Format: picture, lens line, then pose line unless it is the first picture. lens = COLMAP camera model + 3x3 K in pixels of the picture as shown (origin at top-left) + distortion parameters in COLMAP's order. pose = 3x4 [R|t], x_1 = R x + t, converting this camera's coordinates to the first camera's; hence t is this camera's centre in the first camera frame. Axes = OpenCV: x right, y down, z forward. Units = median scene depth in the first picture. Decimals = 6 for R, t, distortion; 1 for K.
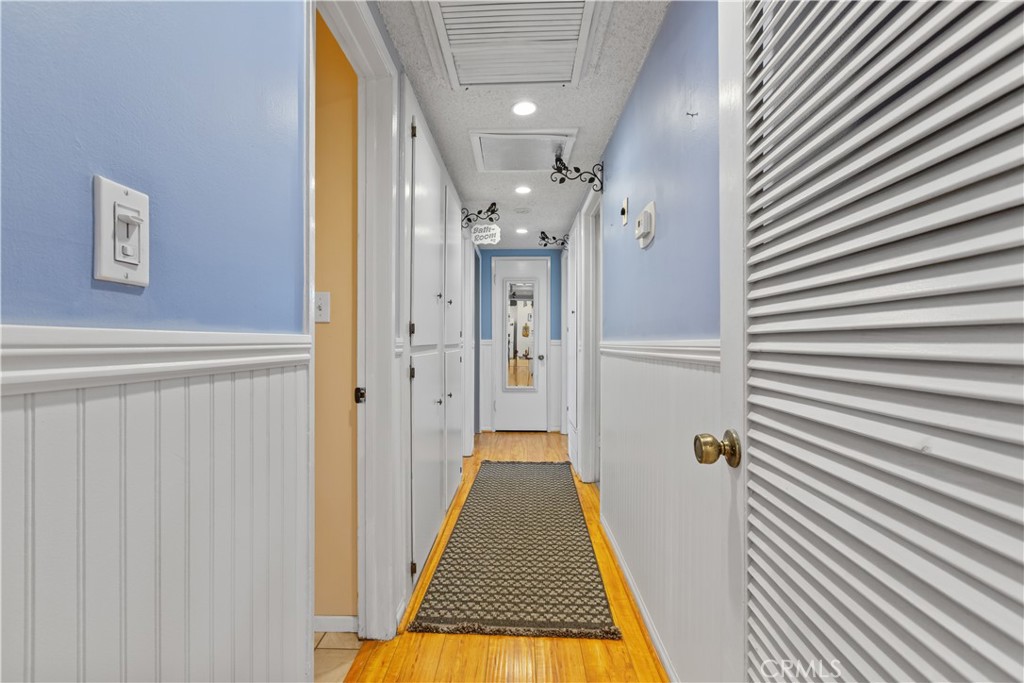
lens RADIAL K [[455.8, 0, 509.8], [0, 455.8, 345.3], [0, 0, 1]] dist [-0.001239, -0.000692]
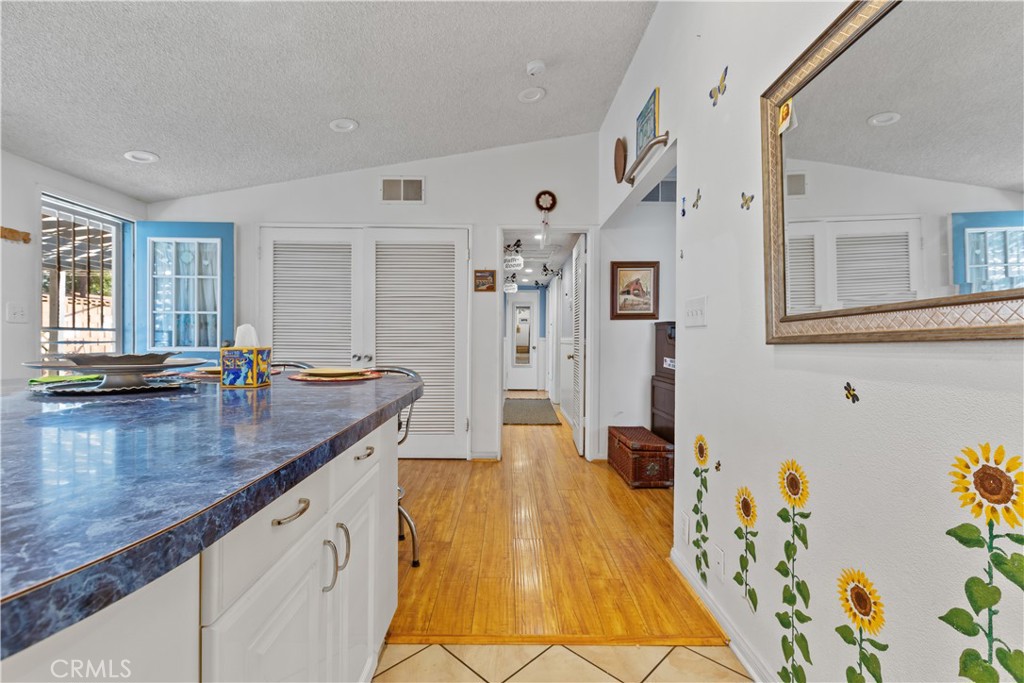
lens RADIAL K [[455.8, 0, 511.2], [0, 455.8, 344.0], [0, 0, 1]] dist [-0.001239, -0.000692]
pose [[0.999371, 0.007862, 0.034588, -0.086193], [-0.007914, 0.999968, 0.001353, 0.011144], [-0.034576, -0.001626, 0.999401, -0.807483]]
